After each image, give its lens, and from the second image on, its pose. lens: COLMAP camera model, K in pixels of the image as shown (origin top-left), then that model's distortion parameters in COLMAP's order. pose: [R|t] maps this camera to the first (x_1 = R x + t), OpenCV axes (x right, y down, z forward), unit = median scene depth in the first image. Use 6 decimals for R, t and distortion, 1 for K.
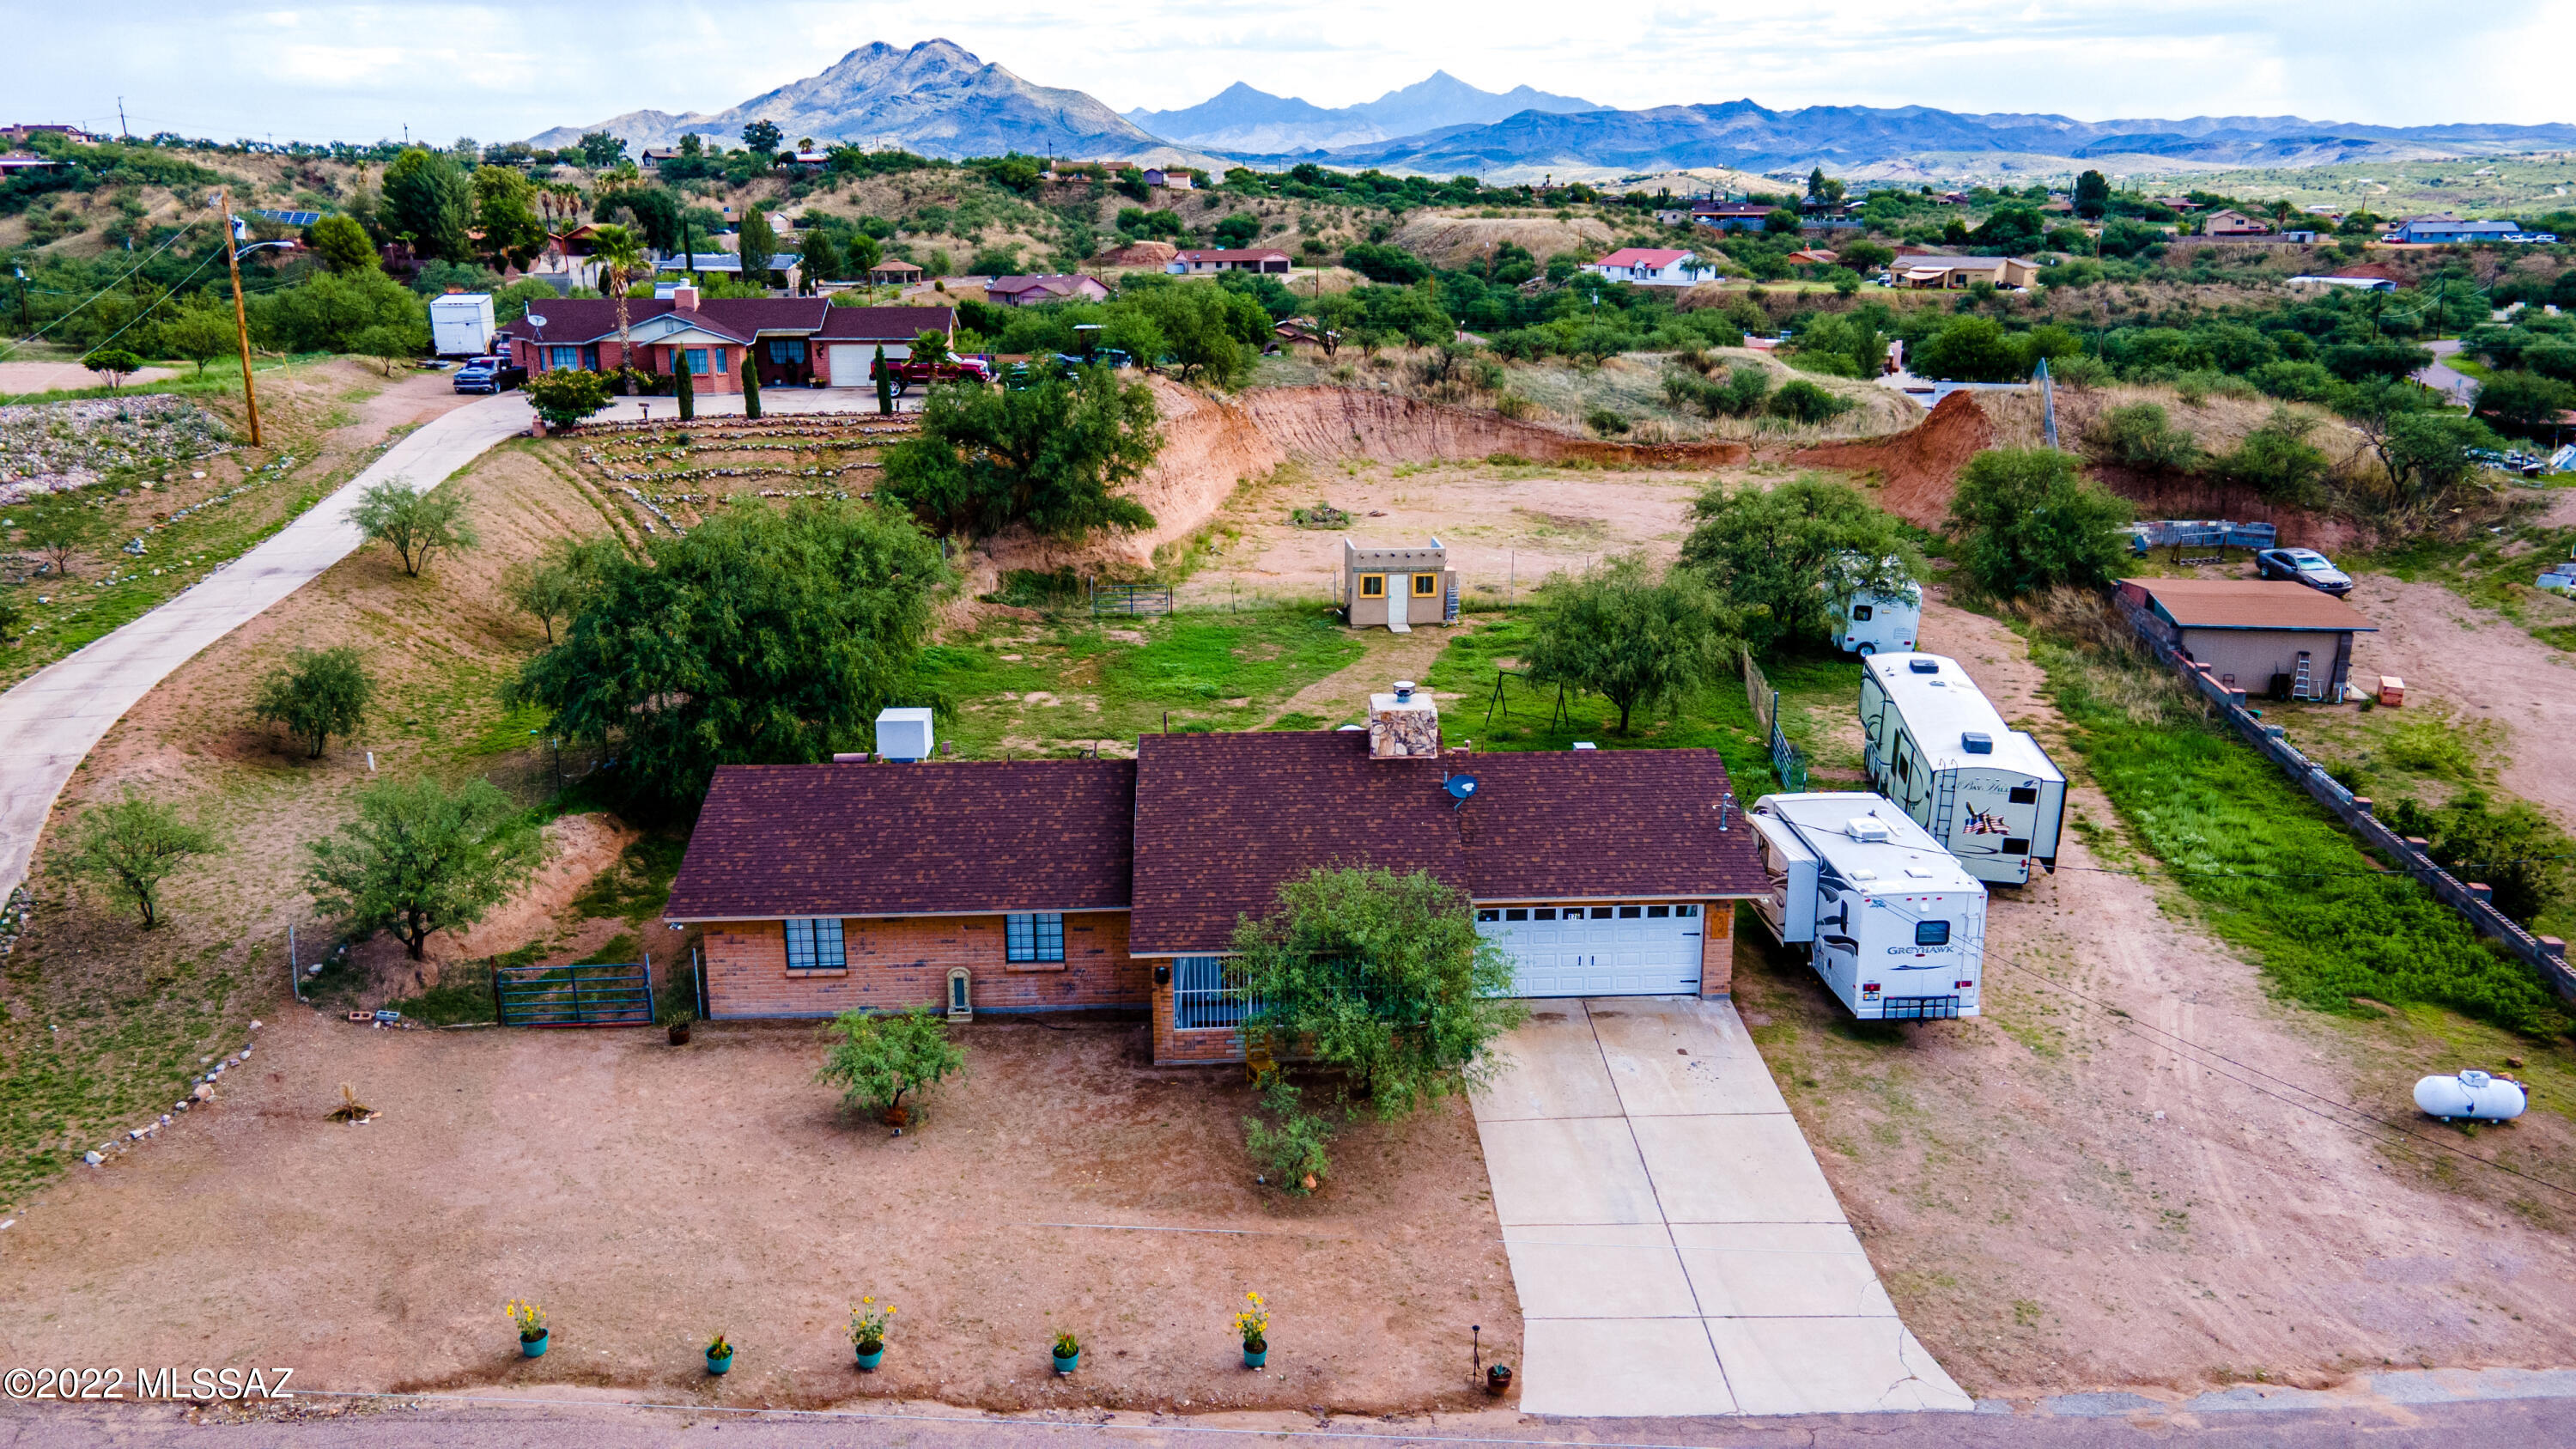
lens RADIAL K [[1872.0, 0, 1293.6], [0, 1872.0, 718.3], [0, 0, 1]] dist [0.023081, 0.035629]
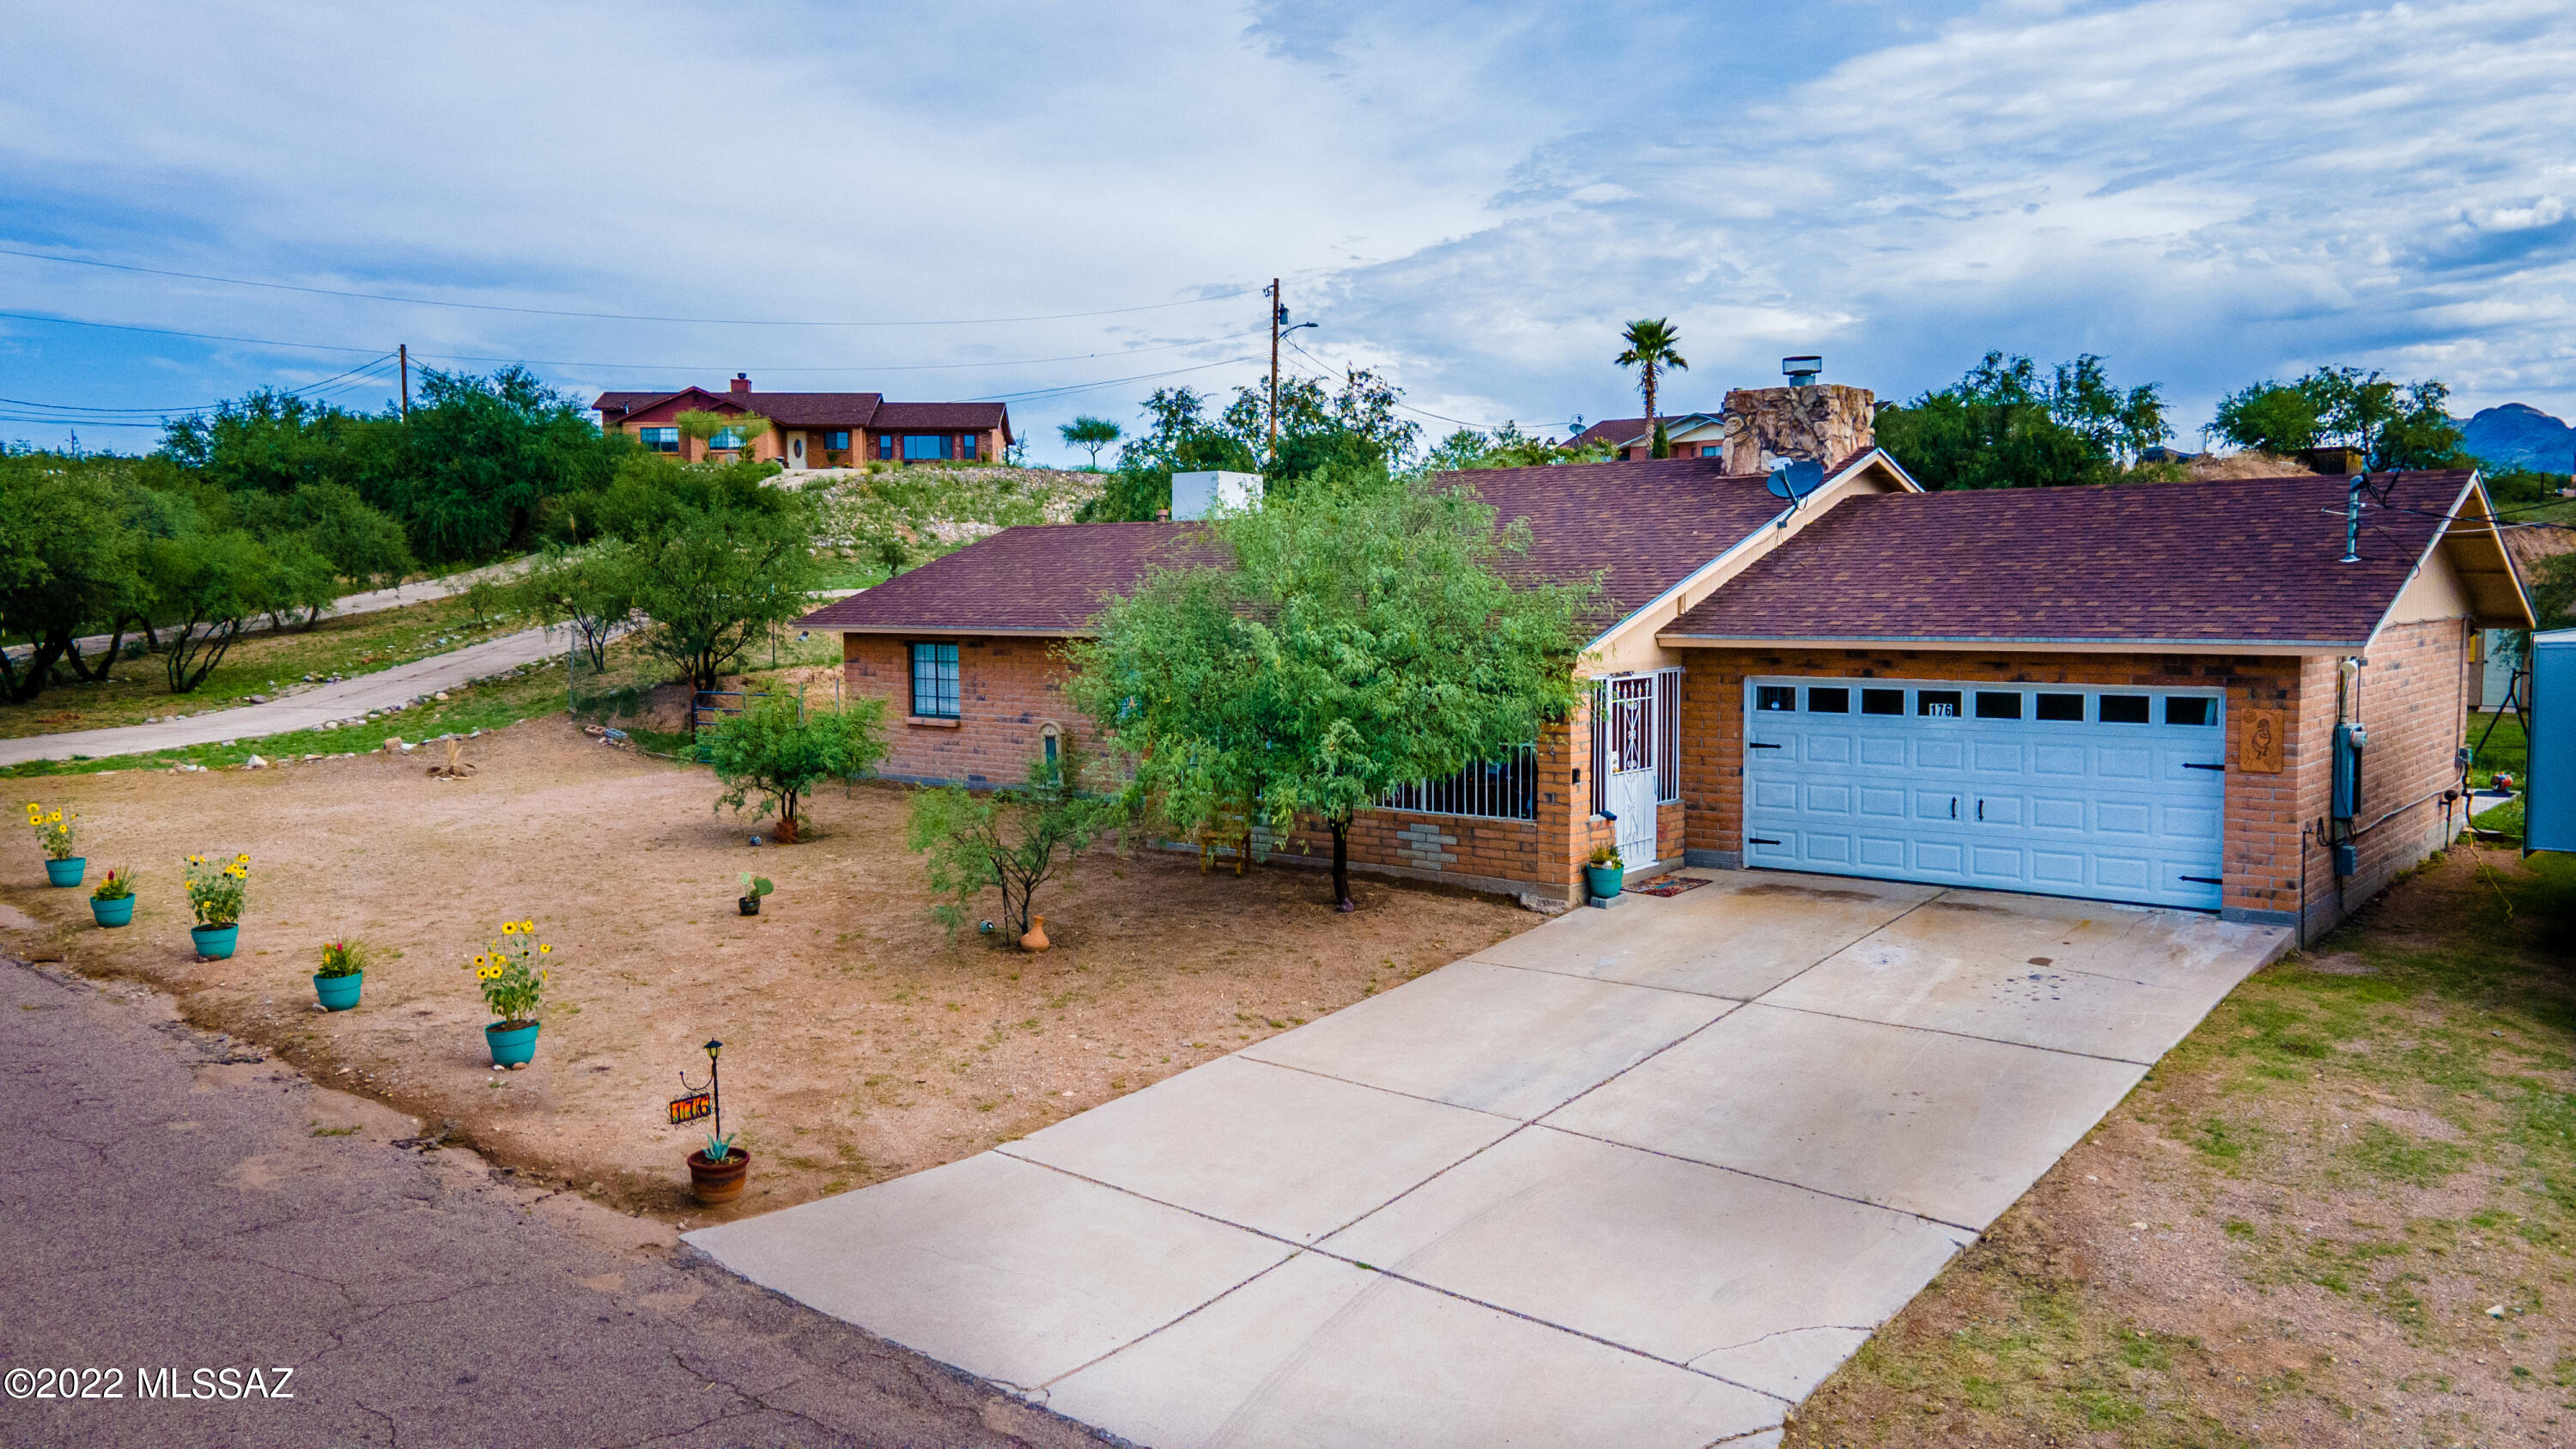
lens RADIAL K [[1872.0, 0, 1290.8], [0, 1872.0, 716.4], [0, 0, 1]] dist [0.023081, 0.035629]
pose [[0.738647, 0.048595, -0.672338, 0.360750], [-0.180025, 0.975393, -0.127281, 0.203486], [0.649609, 0.215053, 0.729219, 0.541155]]
